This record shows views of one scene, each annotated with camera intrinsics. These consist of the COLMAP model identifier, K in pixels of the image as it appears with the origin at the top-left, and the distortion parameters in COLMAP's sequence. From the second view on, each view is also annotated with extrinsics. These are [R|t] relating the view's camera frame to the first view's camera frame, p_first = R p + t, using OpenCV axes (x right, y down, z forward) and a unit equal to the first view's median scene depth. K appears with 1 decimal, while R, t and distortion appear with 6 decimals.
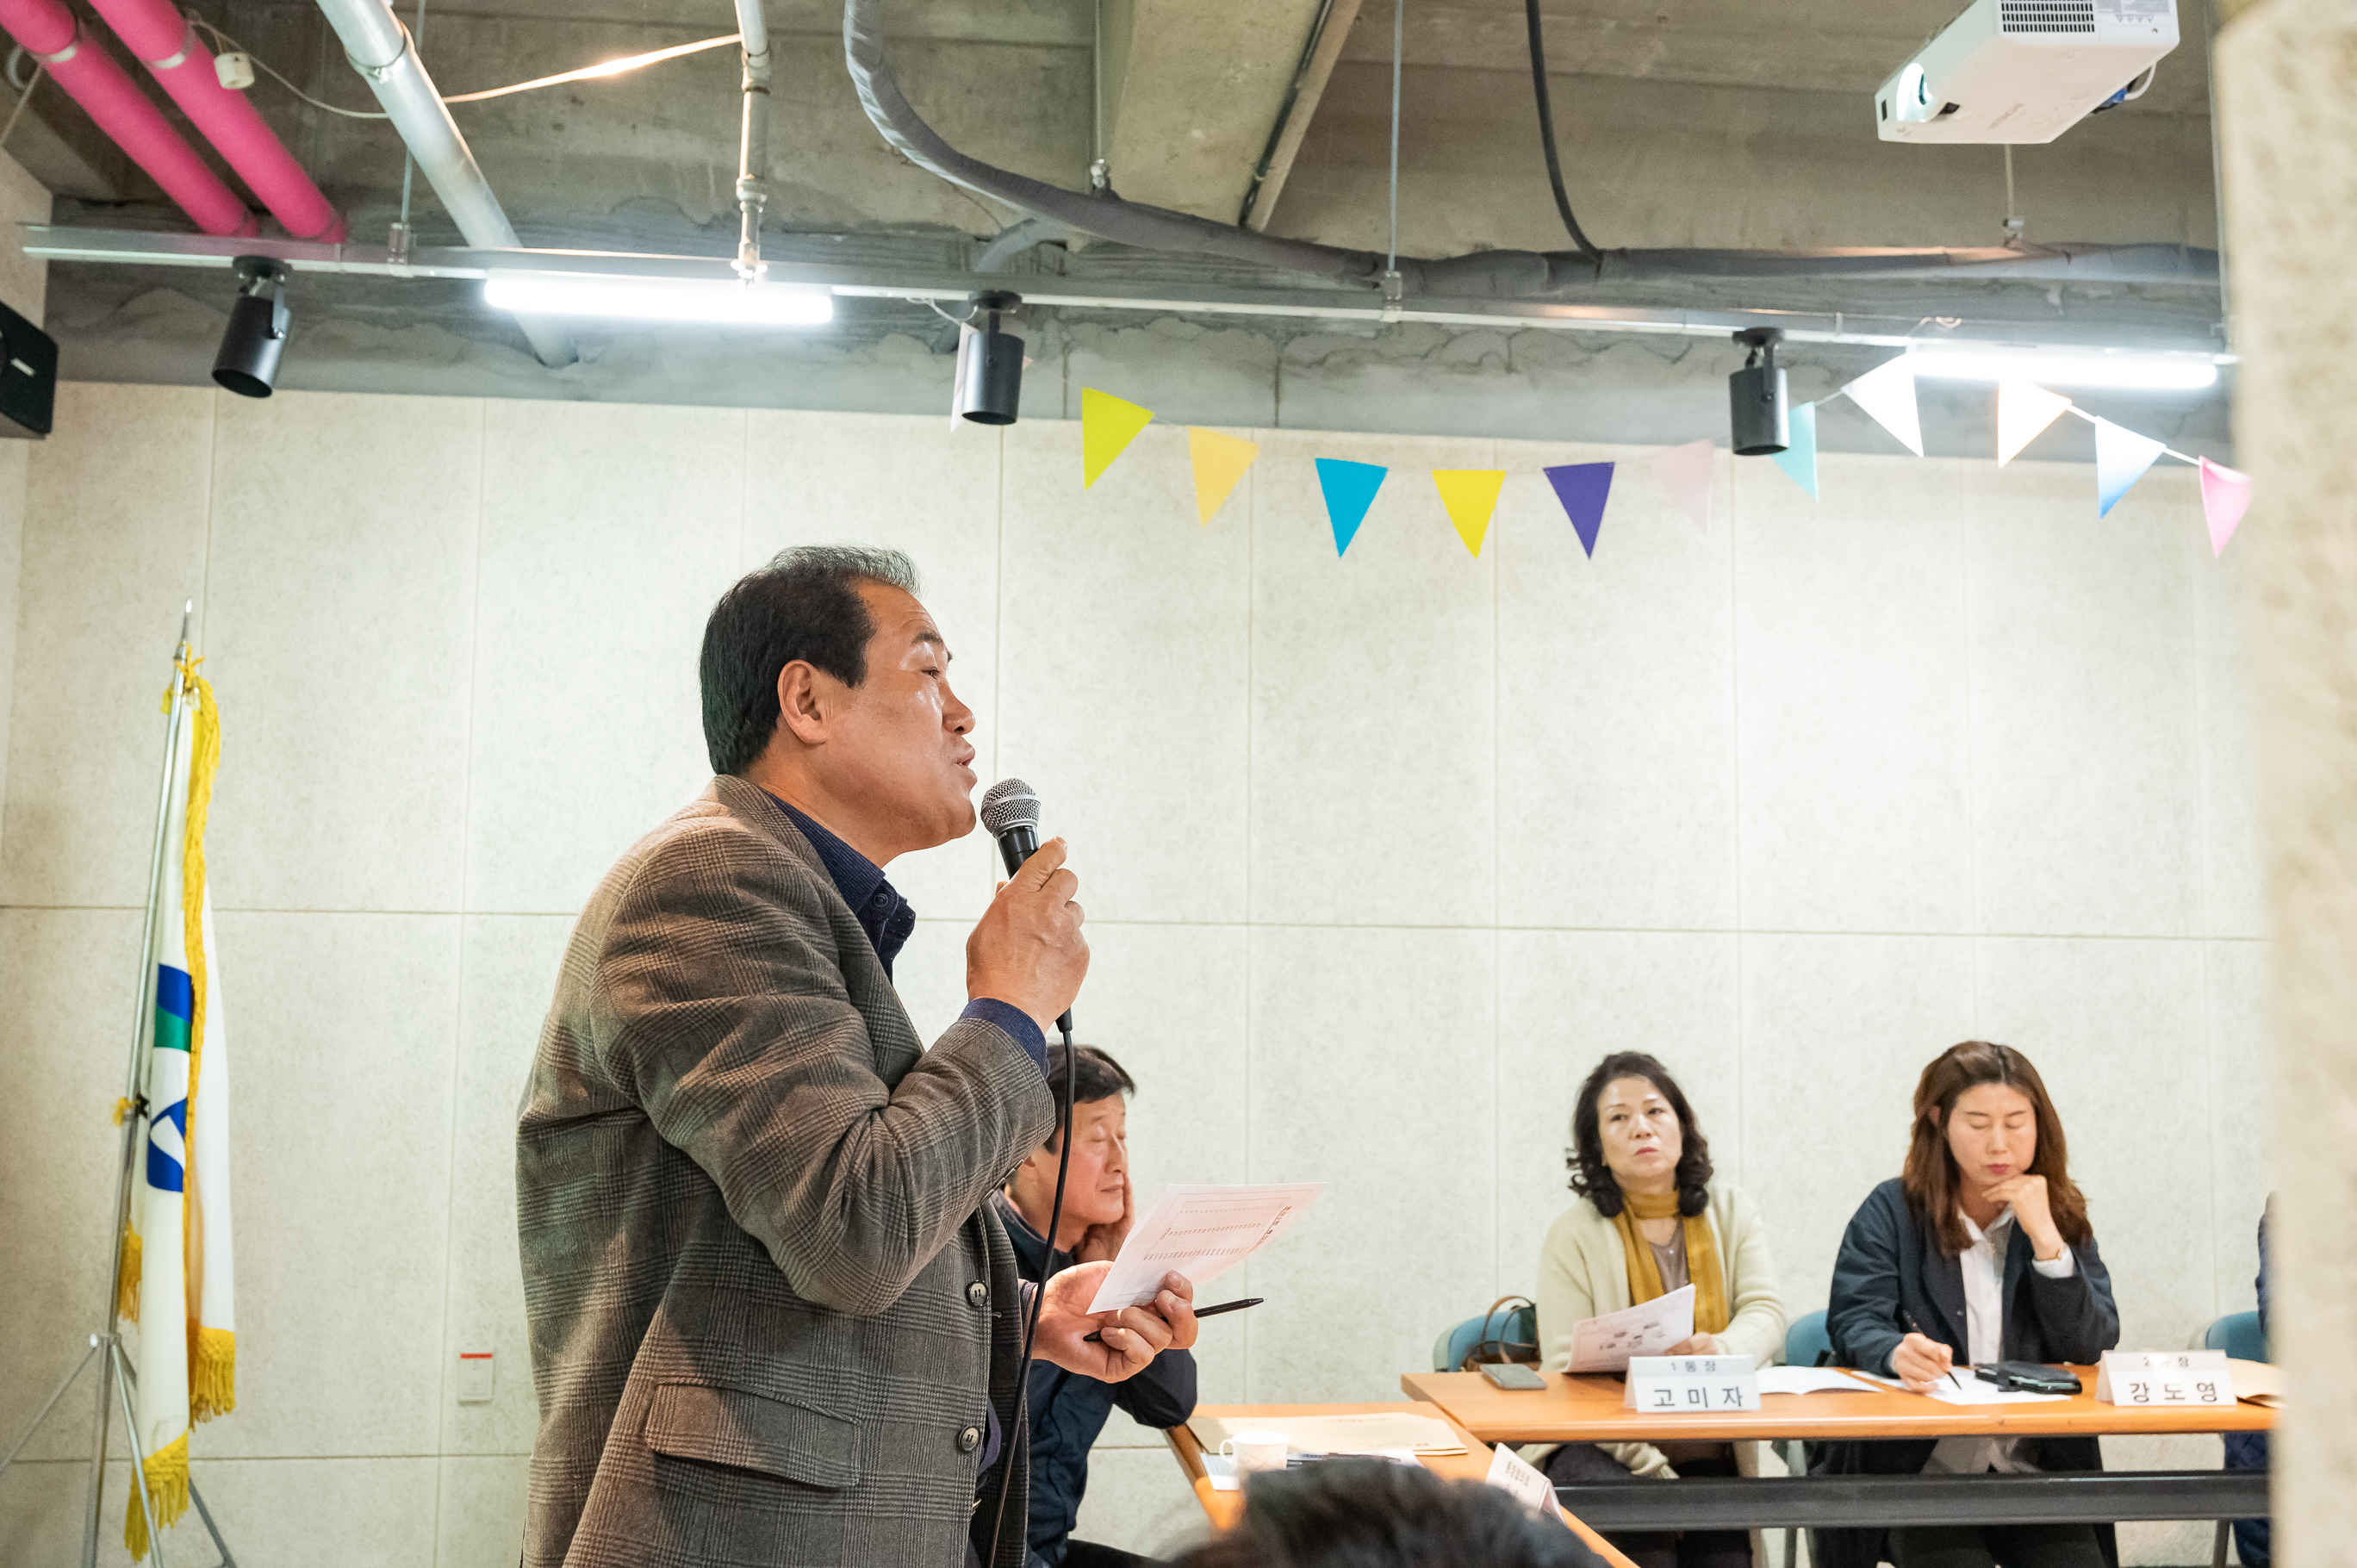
lens RADIAL K [[2131.4, 0, 1178.5], [0, 2131.4, 784.0], [0, 0, 1]] dist [0.002932, 0.008838]
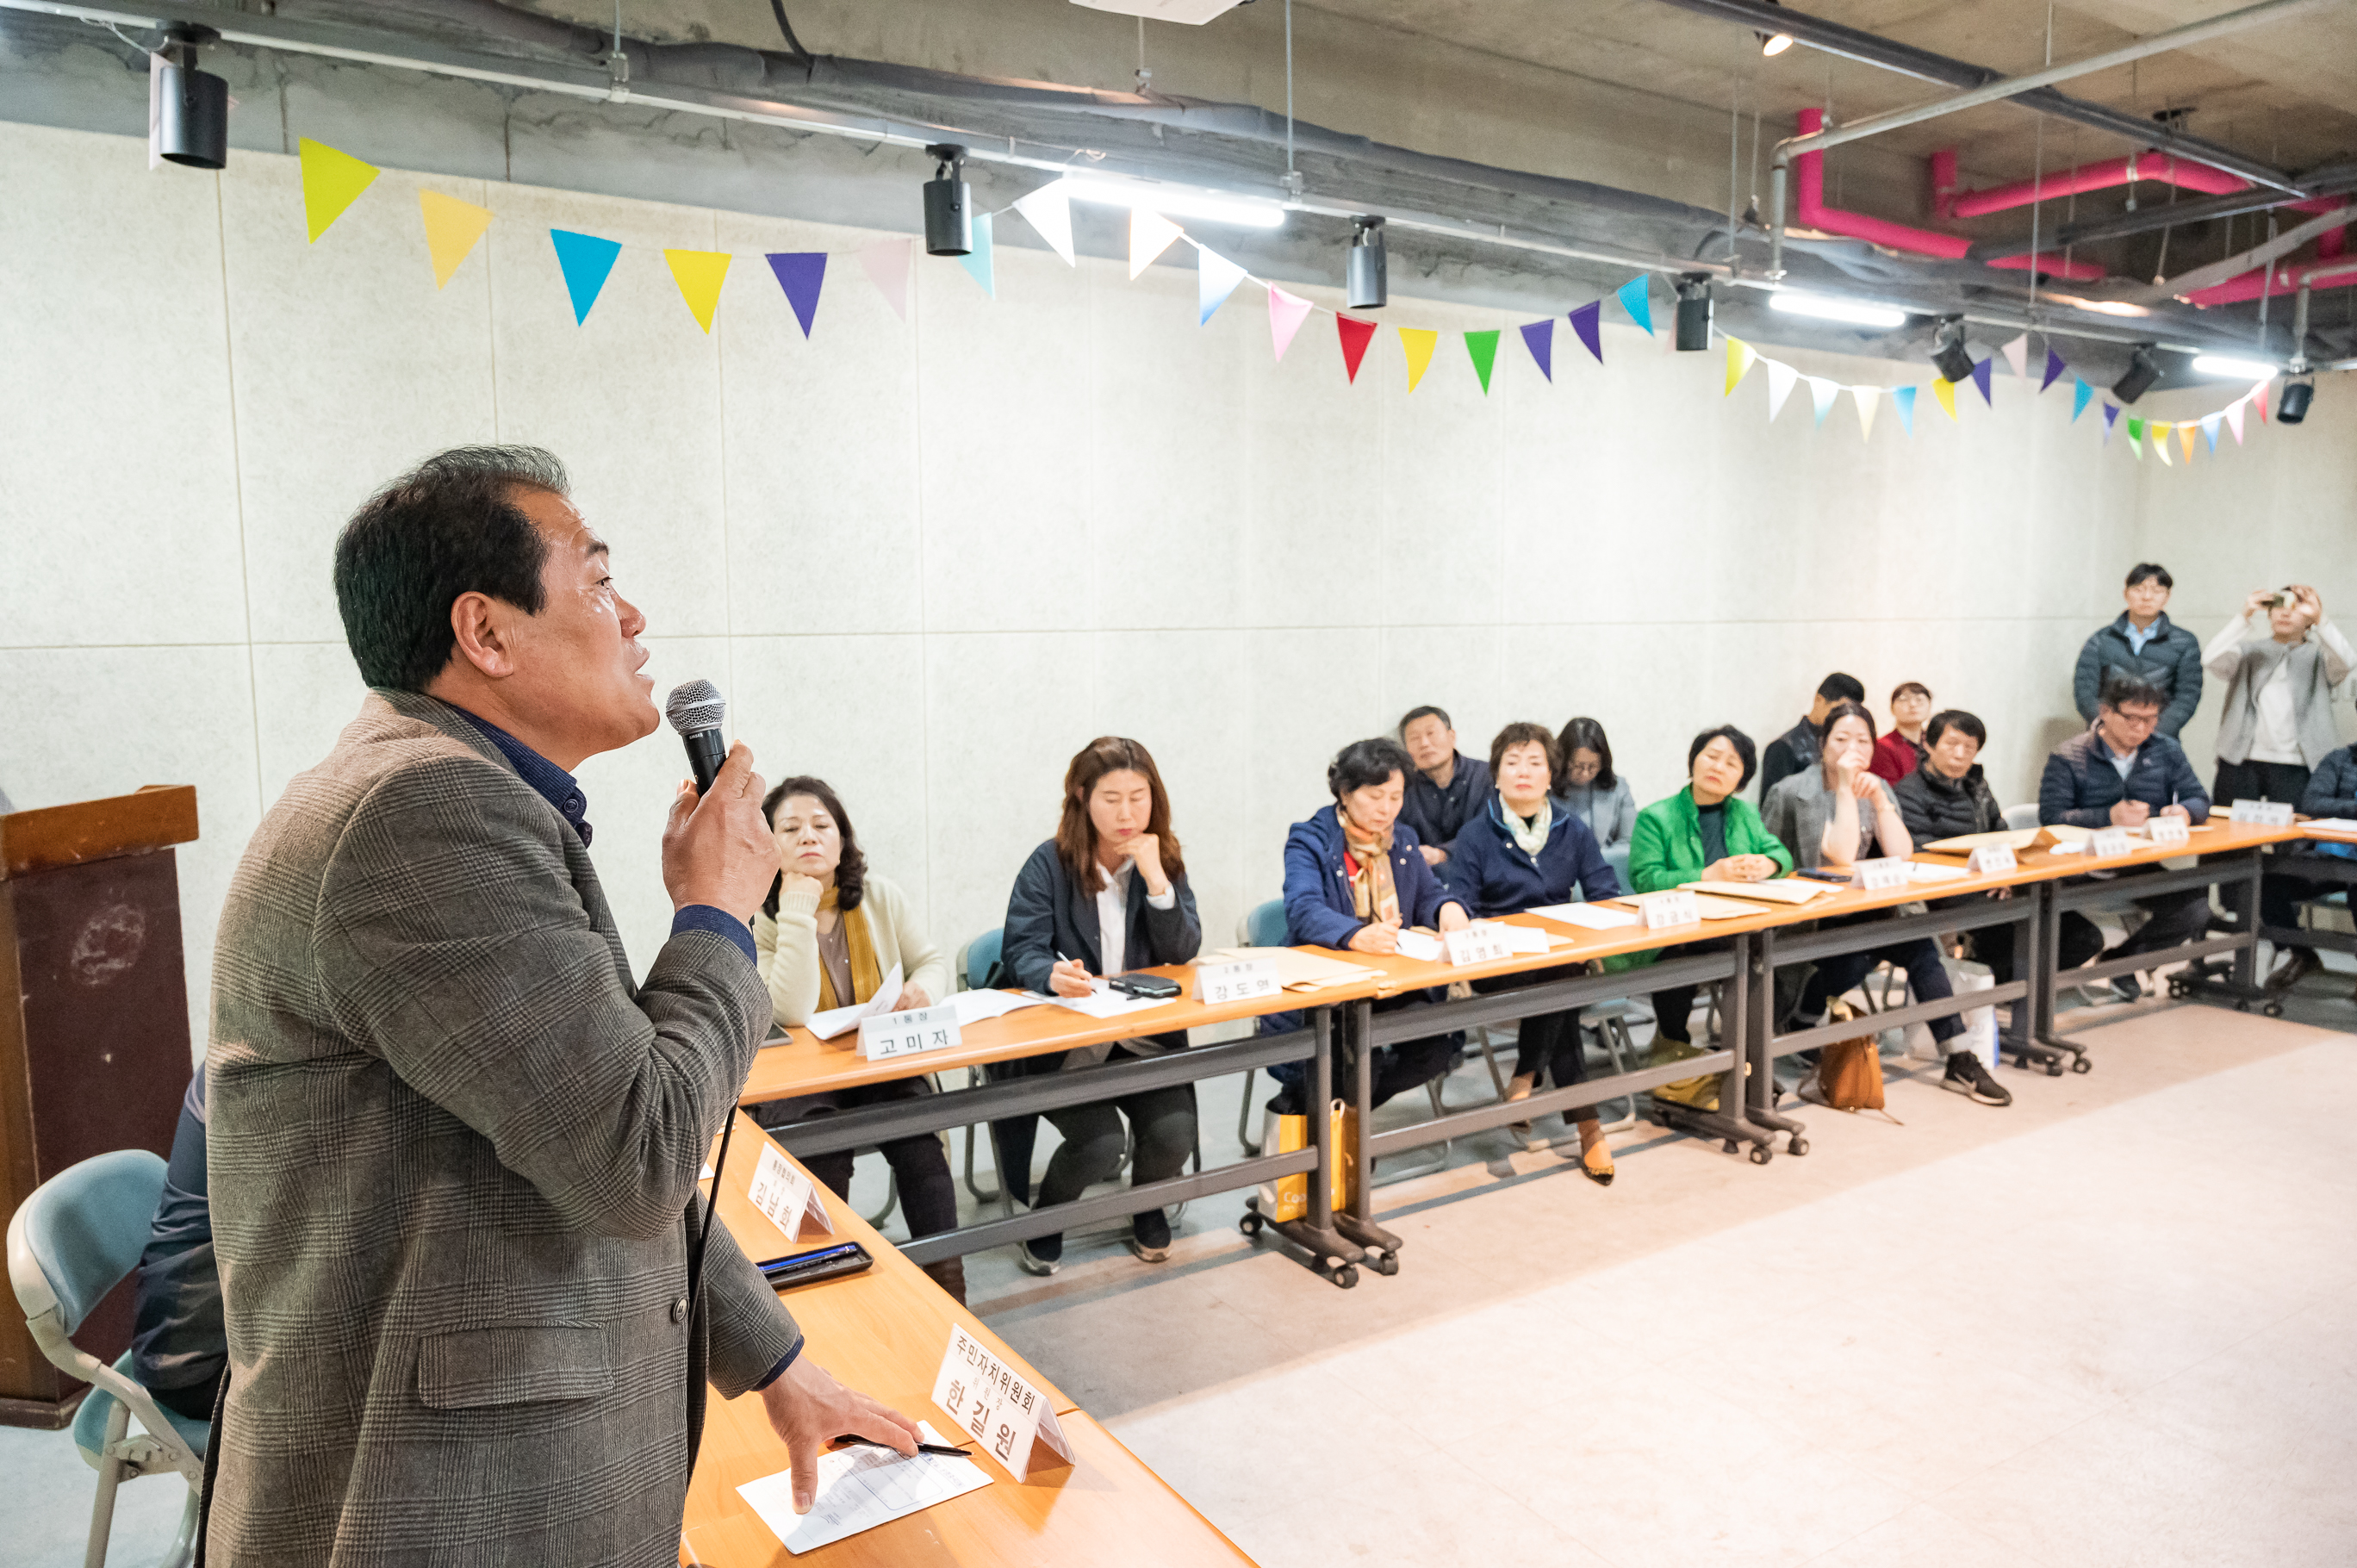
lens RADIAL K [[1555.7, 0, 1169.8], [0, 1555.7, 780.6], [0, 0, 1]] dist [-0.011558, 0.003701]
pose [[0.907000, -0.062313, 0.416495, 0.004246], [-0.027299, 0.978213, 0.205803, -0.049334], [-0.420245, -0.198033, 0.885538, 0.118849]]
